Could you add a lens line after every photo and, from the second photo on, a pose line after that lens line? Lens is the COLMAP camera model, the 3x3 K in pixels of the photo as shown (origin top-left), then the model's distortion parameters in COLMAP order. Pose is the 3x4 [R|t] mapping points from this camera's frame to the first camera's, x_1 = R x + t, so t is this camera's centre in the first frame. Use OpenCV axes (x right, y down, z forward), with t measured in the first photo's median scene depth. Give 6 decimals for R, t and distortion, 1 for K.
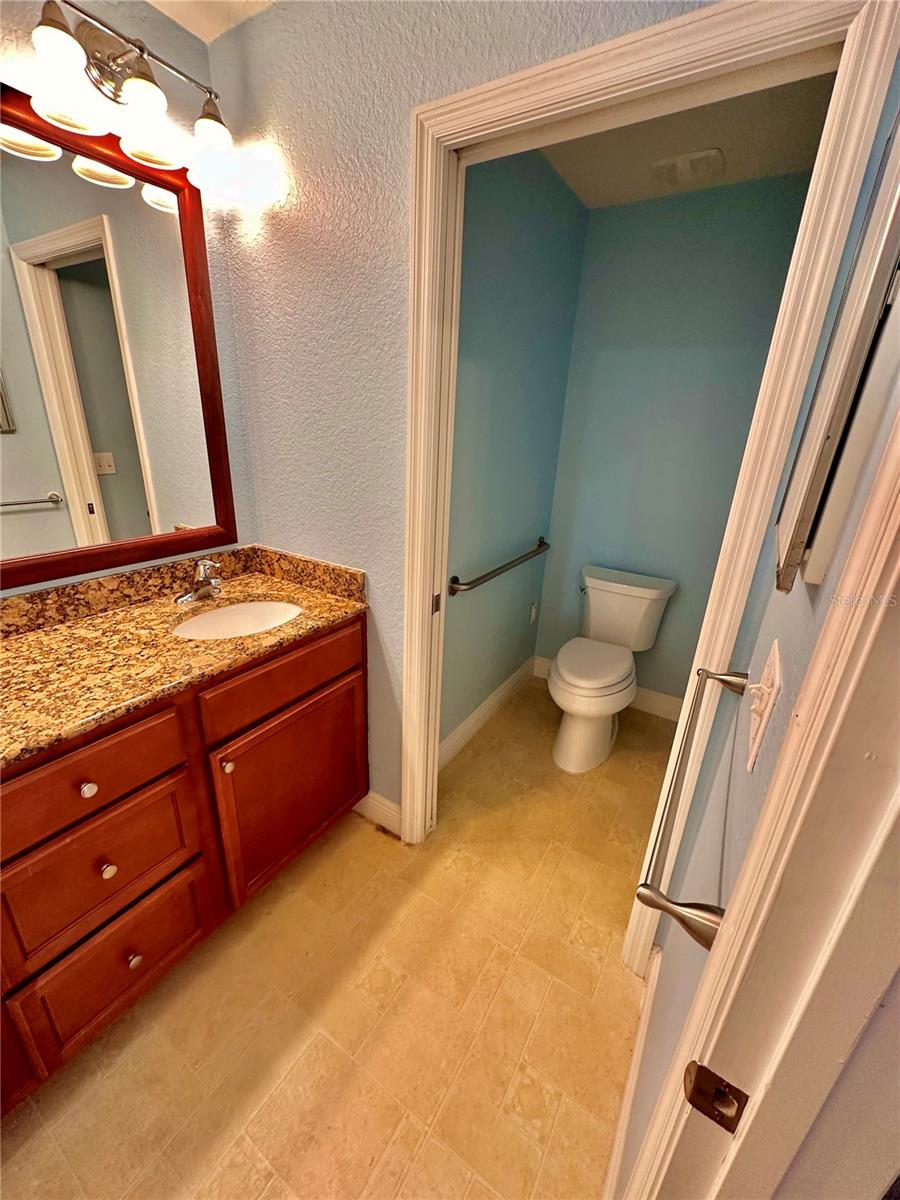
lens RADIAL K [[479.8, 0, 447.9], [0, 479.8, 601.2], [0, 0, 1]] dist [-0.001928, 0.000457]
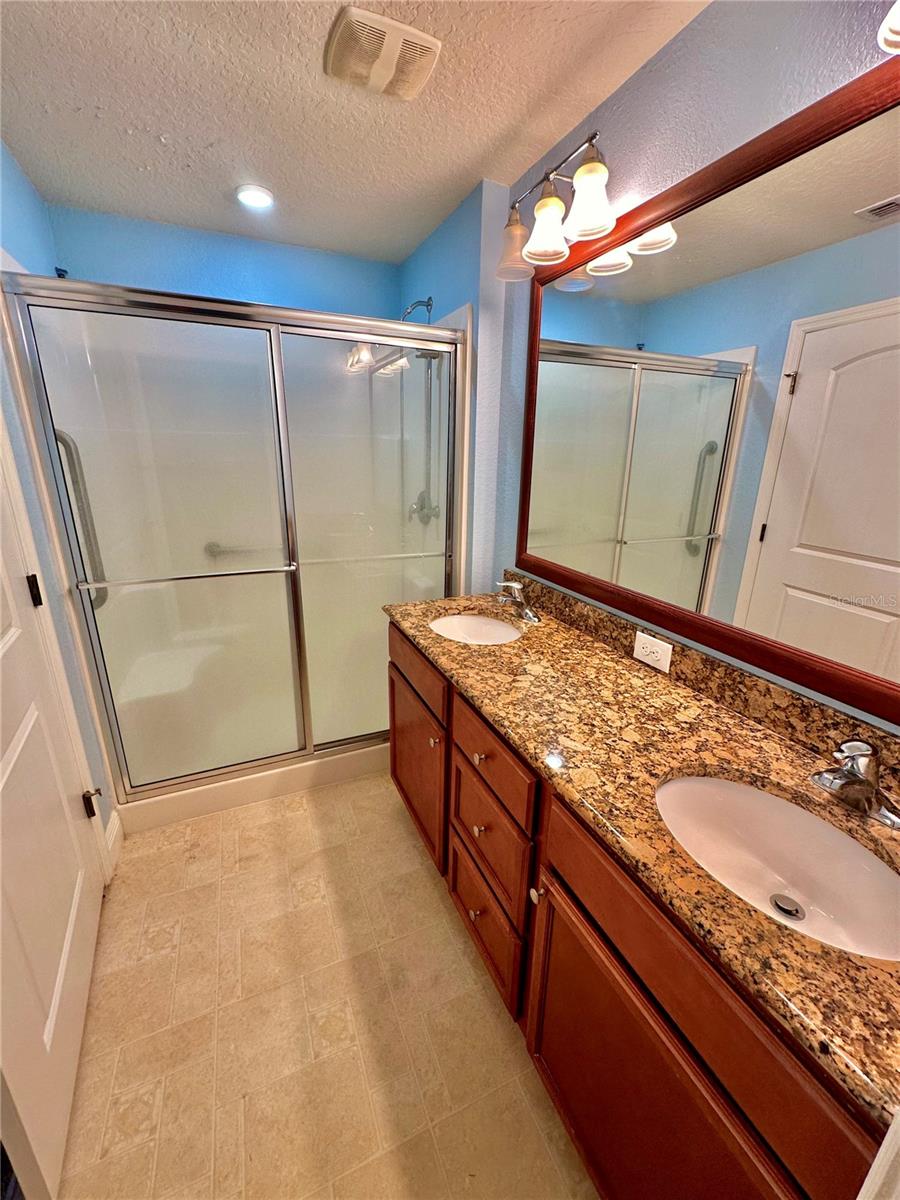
lens RADIAL K [[479.8, 0, 448.7], [0, 479.8, 598.6], [0, 0, 1]] dist [-0.001928, 0.000457]
pose [[-0.559625, 0.191817, -0.806242, 0.165402], [-0.325670, 0.843682, 0.426778, -0.345083], [0.762075, 0.501404, -0.409677, 0.913888]]
